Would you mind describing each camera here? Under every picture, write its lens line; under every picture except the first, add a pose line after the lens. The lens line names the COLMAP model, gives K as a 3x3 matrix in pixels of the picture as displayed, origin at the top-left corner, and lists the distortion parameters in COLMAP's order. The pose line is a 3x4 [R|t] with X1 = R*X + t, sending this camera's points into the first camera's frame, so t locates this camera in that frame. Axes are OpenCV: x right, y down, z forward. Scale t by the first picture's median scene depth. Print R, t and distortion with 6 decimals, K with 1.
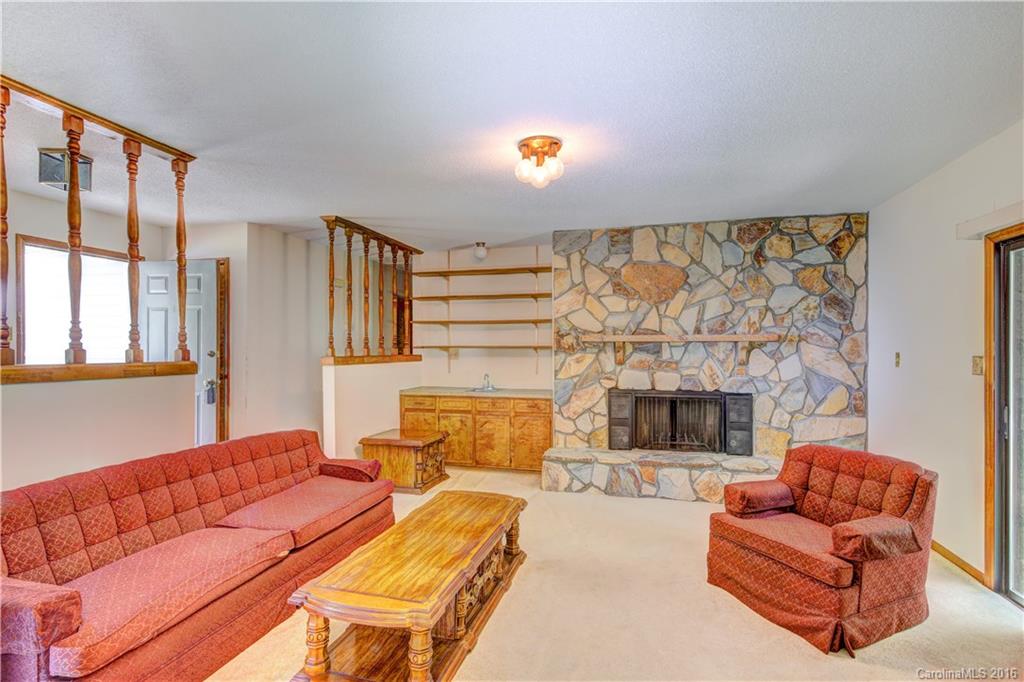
lens RADIAL K [[499.2, 0, 513.9], [0, 499.2, 352.3], [0, 0, 1]] dist [0.013043, 0.000097]
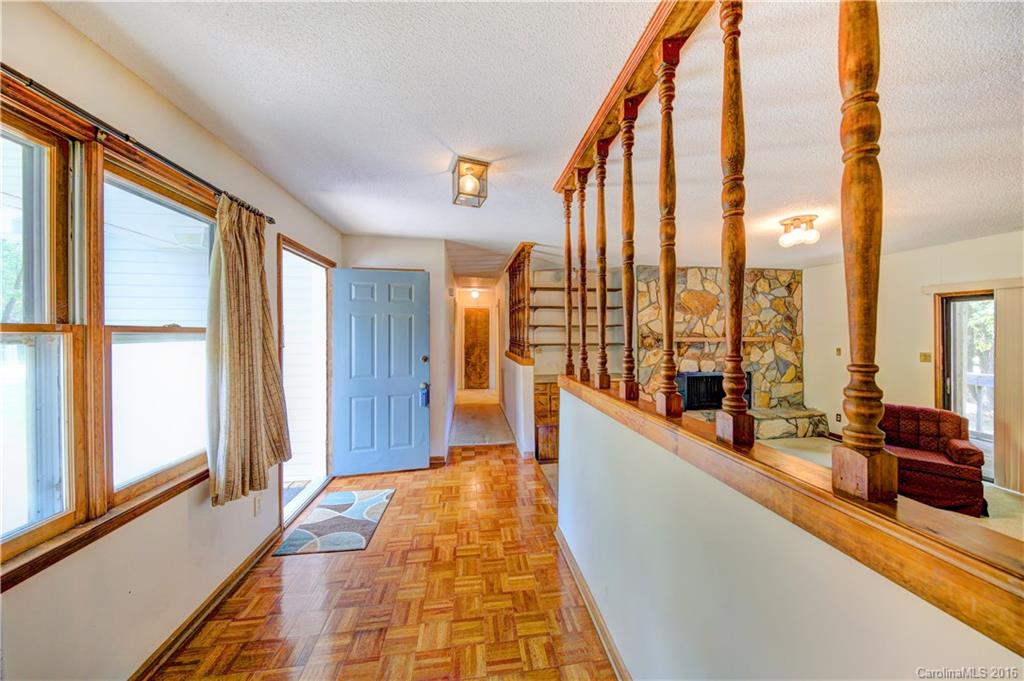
lens RADIAL K [[351.3, 0, 512.3], [0, 351.3, 332.8], [0, 0, 1]] dist [-0.000522, -0.000094]
pose [[0.921531, -0.004729, 0.388277, -0.694575], [0.006511, 0.999973, -0.003274, -0.048227], [-0.388251, 0.005545, 0.921537, 0.215372]]
